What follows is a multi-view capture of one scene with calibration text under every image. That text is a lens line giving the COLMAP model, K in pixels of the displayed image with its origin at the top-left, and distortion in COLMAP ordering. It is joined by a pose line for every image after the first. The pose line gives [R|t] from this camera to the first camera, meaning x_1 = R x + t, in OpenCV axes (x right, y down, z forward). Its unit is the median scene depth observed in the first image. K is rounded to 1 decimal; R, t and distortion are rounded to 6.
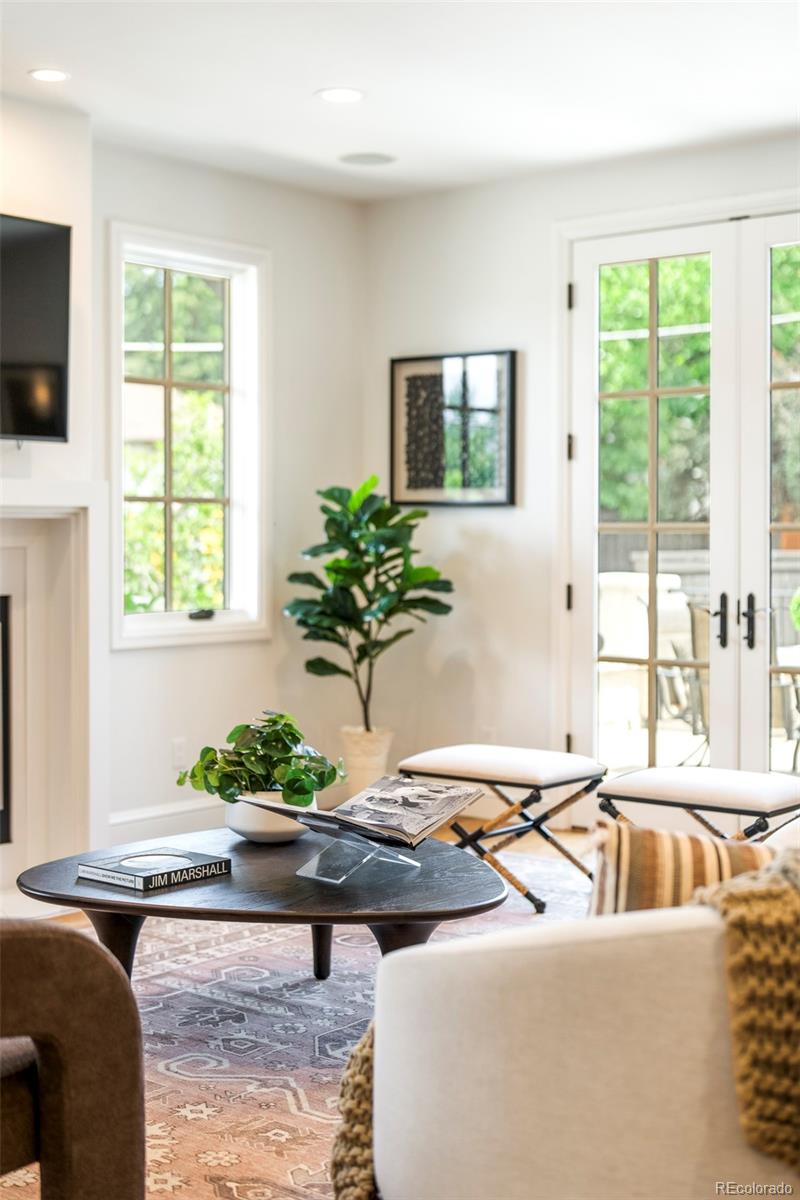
lens RADIAL K [[1697.3, 0, 412.5], [0, 1697.3, 561.3], [0, 0, 1]] dist [0.009934, 0.028651]
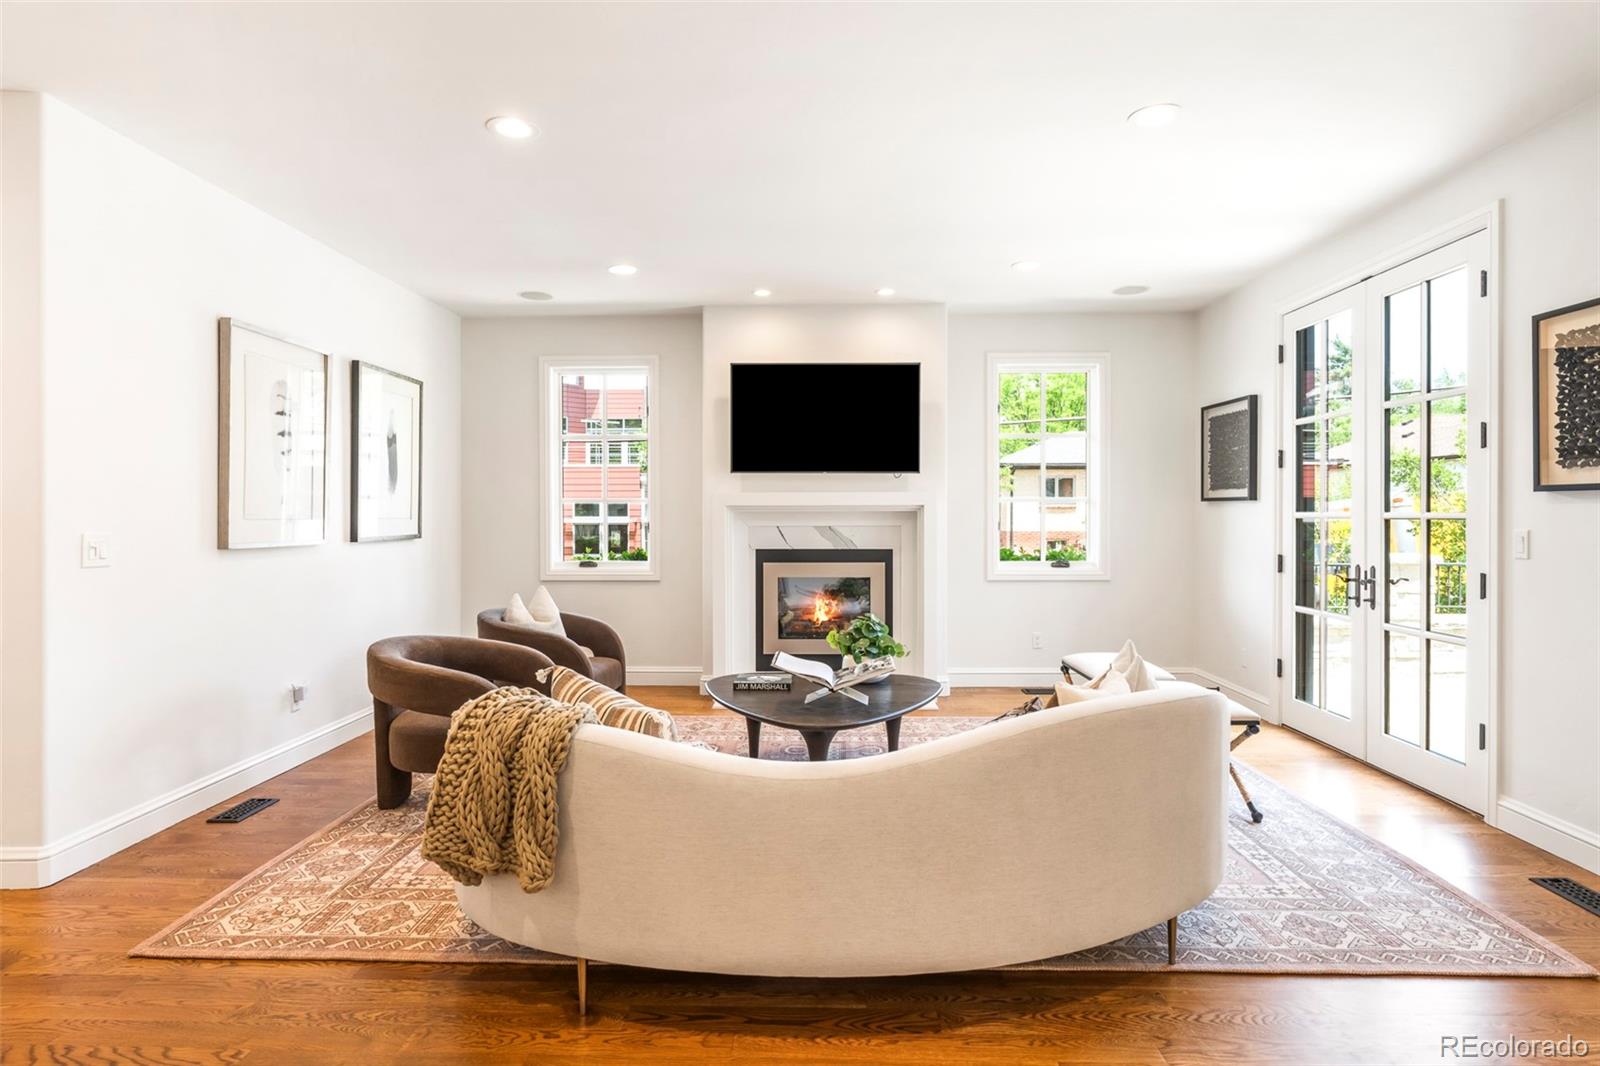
lens RADIAL K [[847.2, 0, 797.3], [0, 847.2, 516.5], [0, 0, 1]] dist [0.000670, 0.000302]
pose [[0.613102, 0.000659, -0.790003, 0.602849], [-0.012334, 0.999886, -0.008737, -0.010312], [0.789907, 0.015101, 0.613040, 0.350462]]
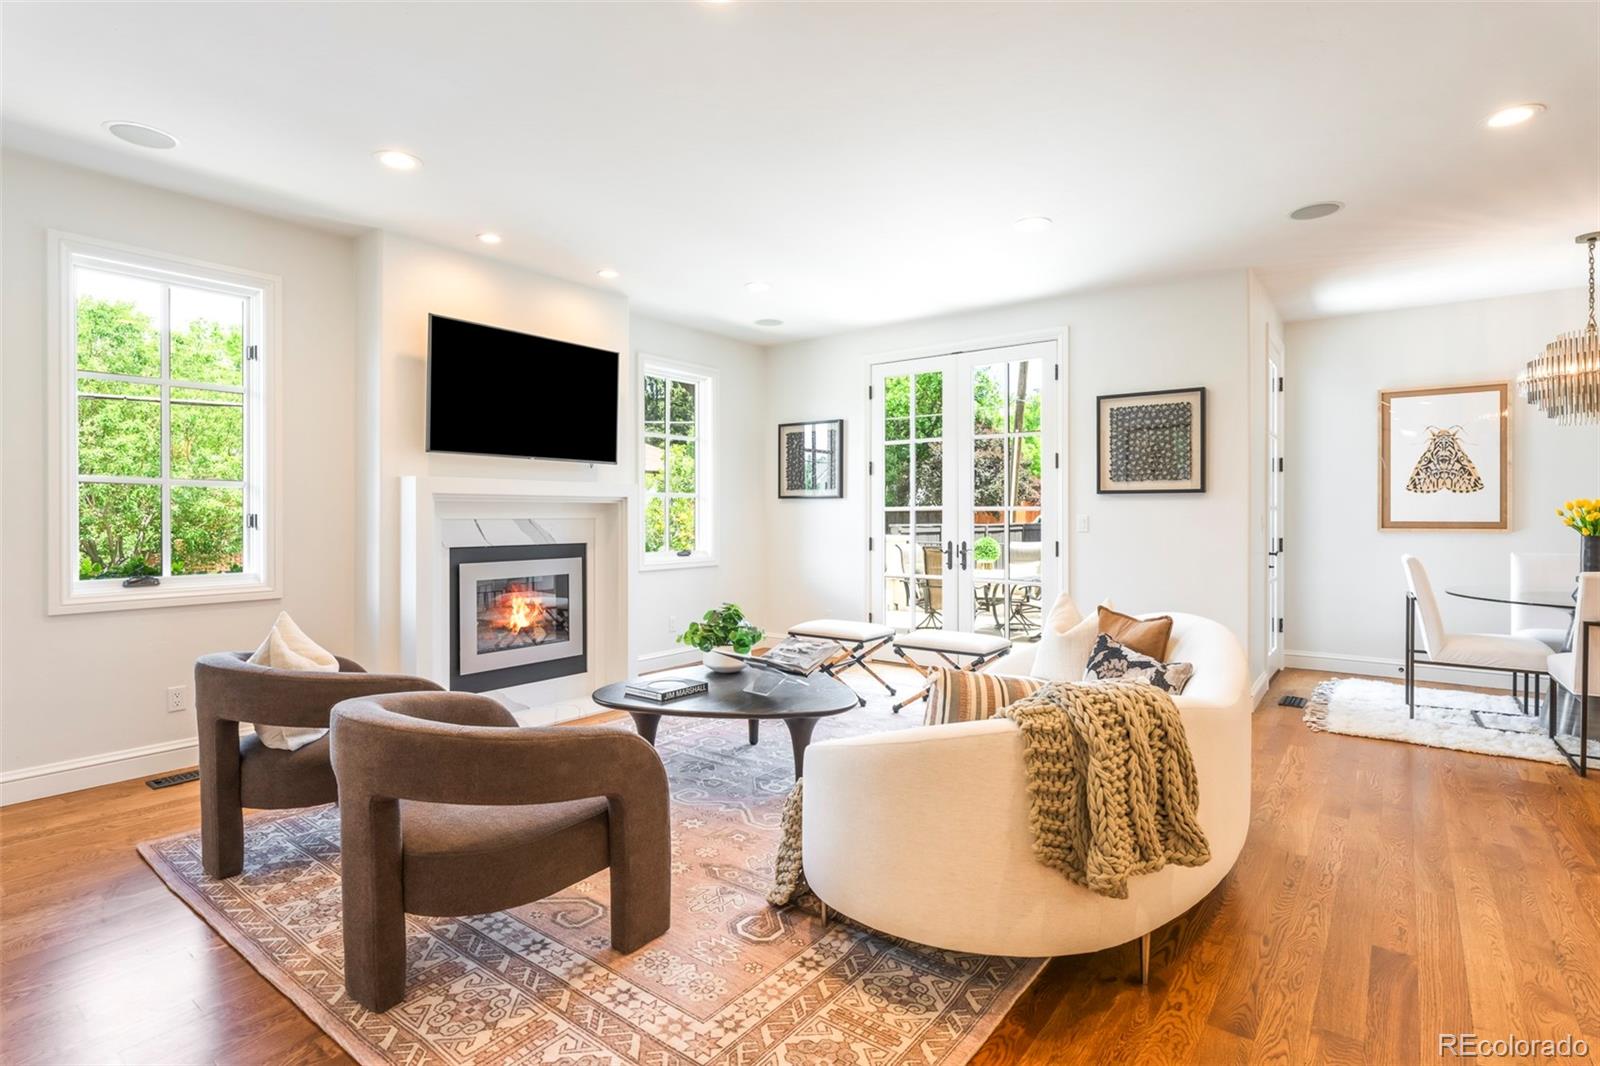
lens RADIAL K [[794.6, 0, 800.6], [0, 794.6, 516.2], [0, 0, 1]] dist [-0.002038, 0.000505]
pose [[0.999323, -0.001259, 0.036768, -0.033963], [0.001903, 0.999845, -0.017492, 0.007360], [-0.036740, 0.017550, 0.999171, 0.111547]]
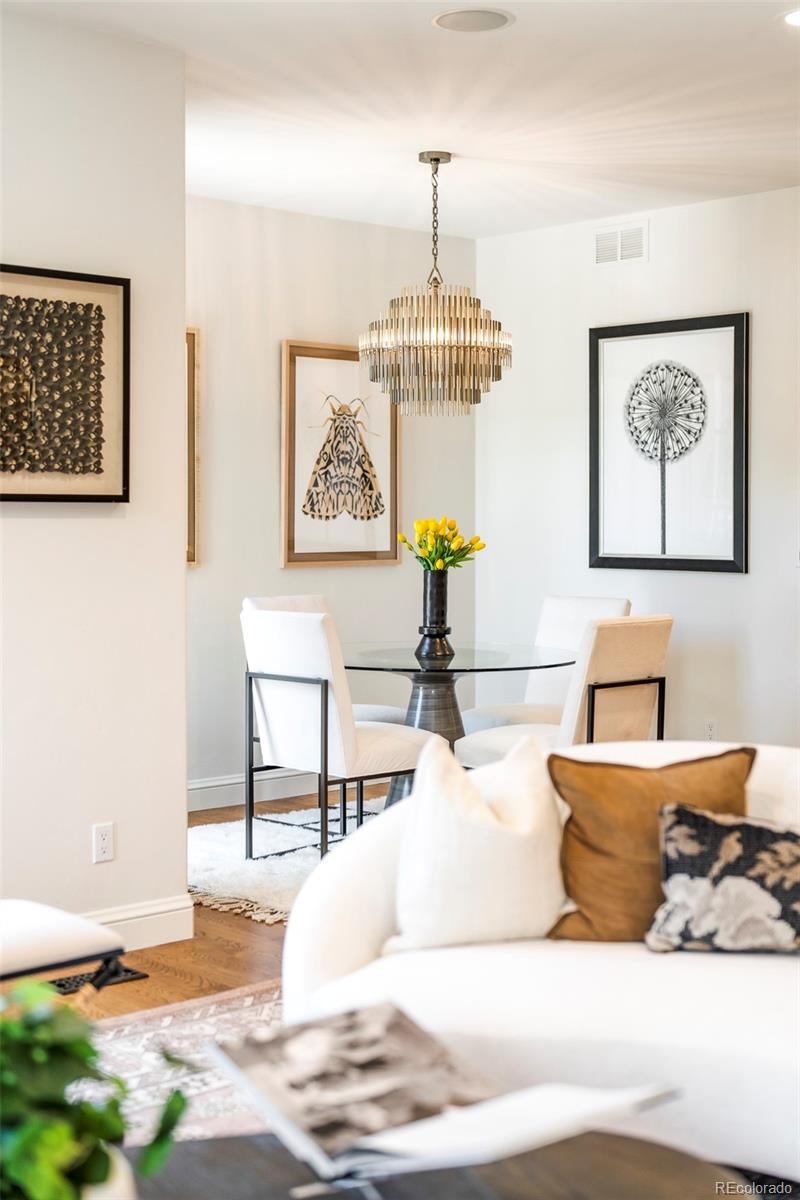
lens RADIAL K [[1663.6, 0, 400.0], [0, 1663.6, 600.0], [0, 0, 1]] dist [-0.006291, 0.001251]
pose [[0.128850, -0.050027, 0.990401, -0.473011], [0.021185, 0.998638, 0.047687, -0.026471], [-0.991438, 0.014837, 0.129735, 0.836449]]
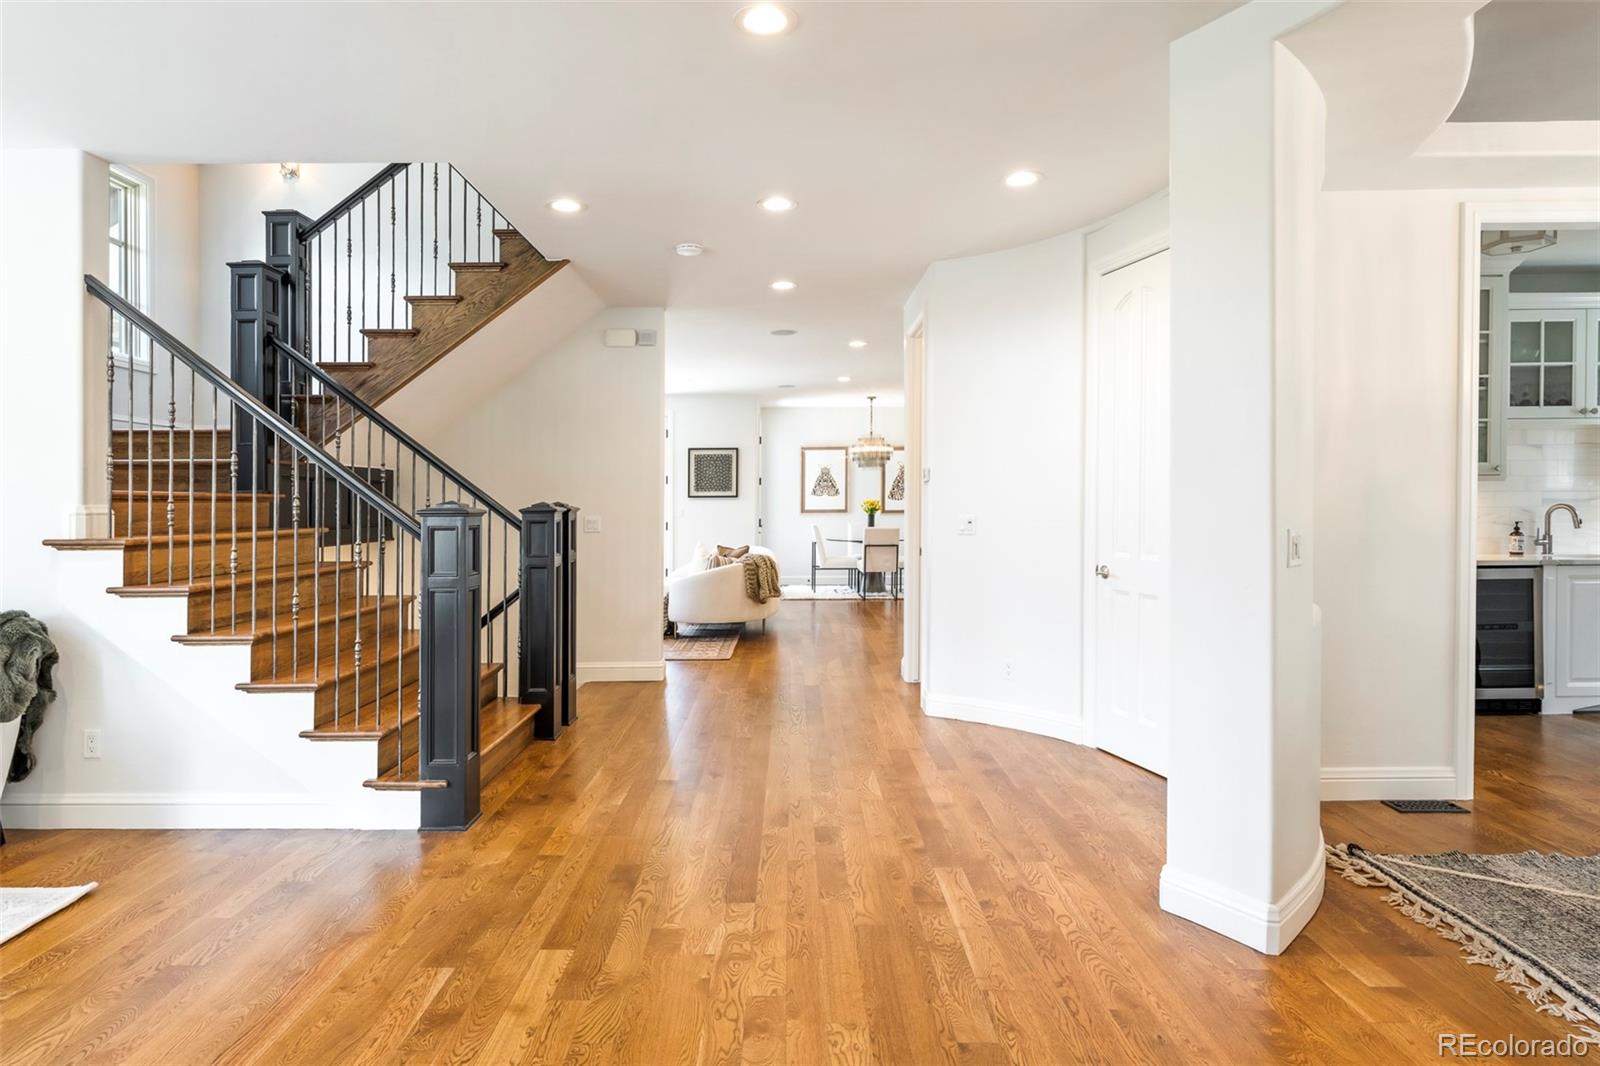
lens RADIAL K [[879.1, 0, 794.9], [0, 879.1, 511.3], [0, 0, 1]] dist [-0.002814, -0.000502]
pose [[0.775786, -0.014646, 0.630826, -0.895787], [0.021742, 0.999757, -0.003527, 0.010321], [-0.630621, 0.016452, 0.775916, -0.877379]]
